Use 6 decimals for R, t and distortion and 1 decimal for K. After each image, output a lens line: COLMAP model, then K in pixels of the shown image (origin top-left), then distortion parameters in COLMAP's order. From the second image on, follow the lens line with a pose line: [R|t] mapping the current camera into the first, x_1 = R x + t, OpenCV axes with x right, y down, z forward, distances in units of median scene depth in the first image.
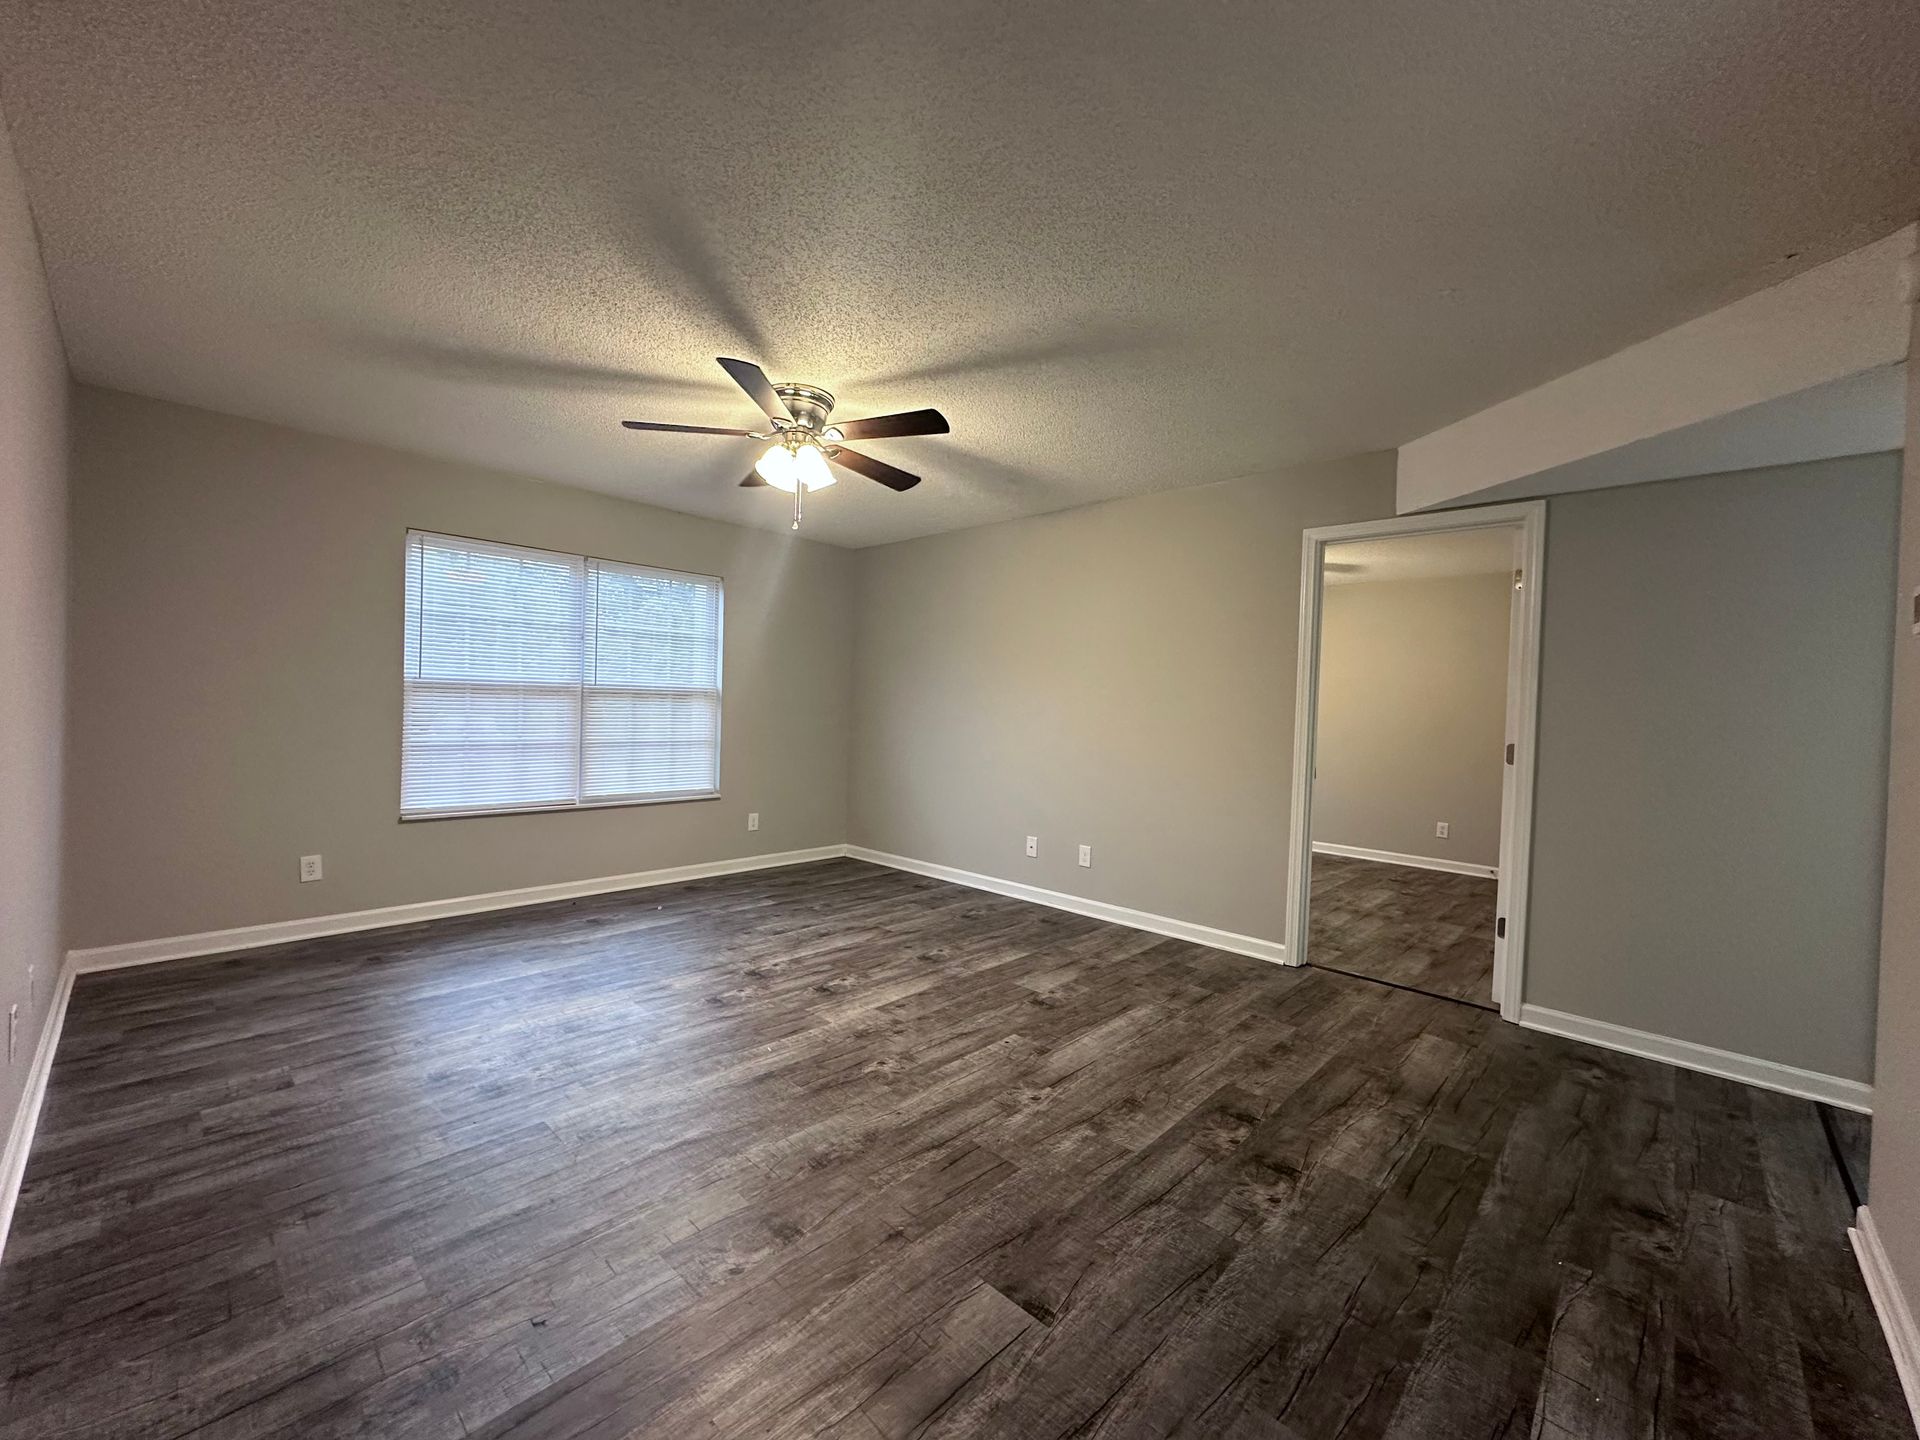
lens RADIAL K [[763.8, 0, 960.6], [0, 763.8, 719.8], [0, 0, 1]] dist [-0.003865, 0.000529]
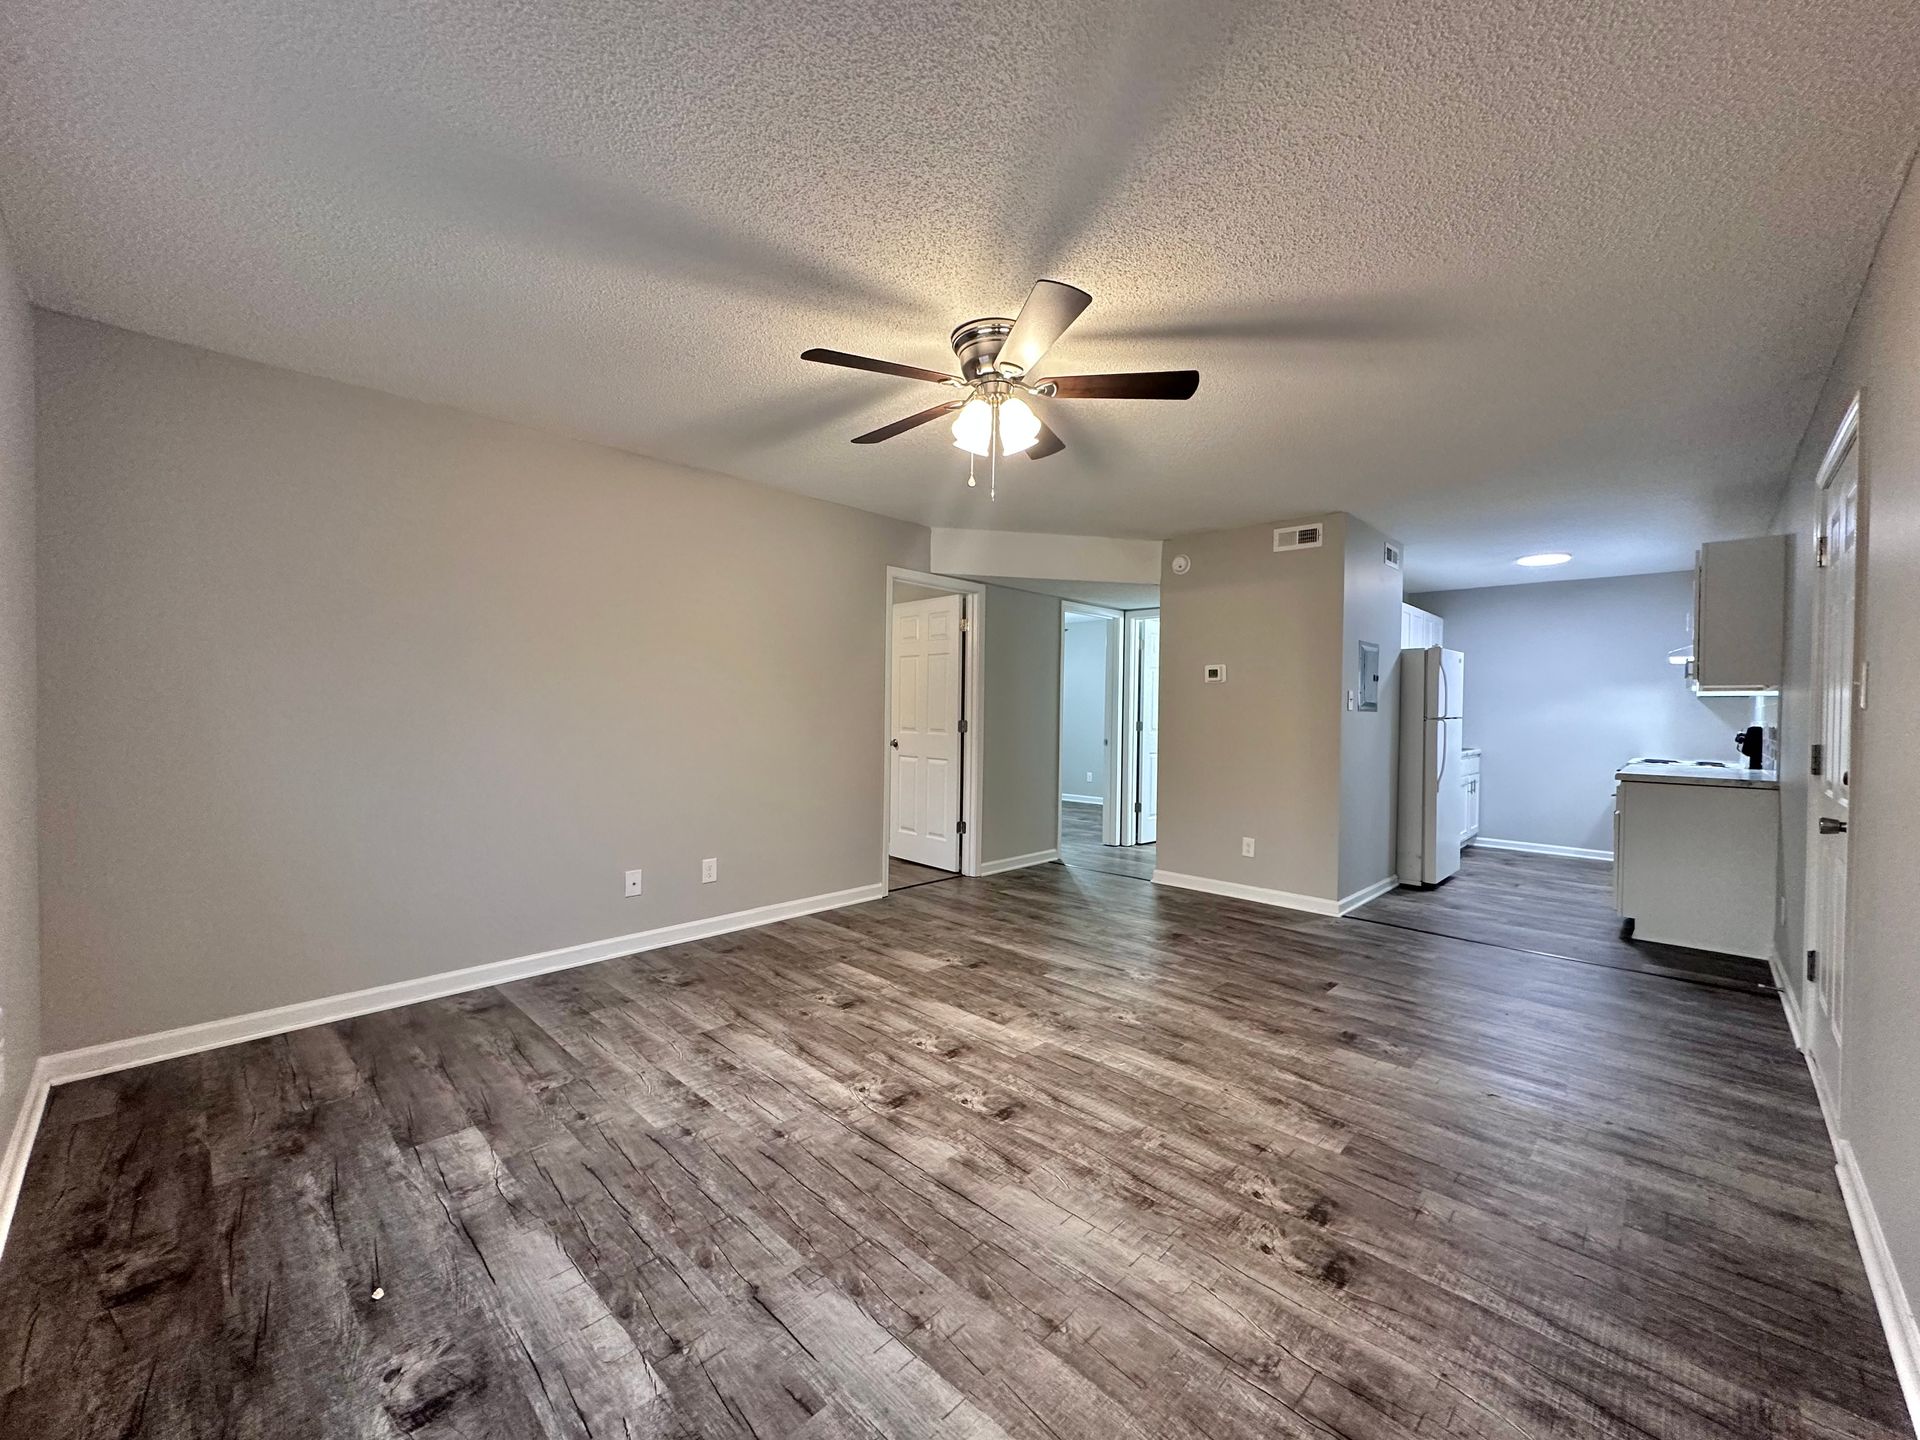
lens RADIAL K [[763.8, 0, 958.6], [0, 763.8, 719.1], [0, 0, 1]] dist [-0.003865, 0.000529]
pose [[0.011879, -0.046776, 0.998835, -0.937279], [0.007194, 0.998883, 0.046693, -0.048571], [-0.999904, 0.006631, 0.012202, 0.919363]]
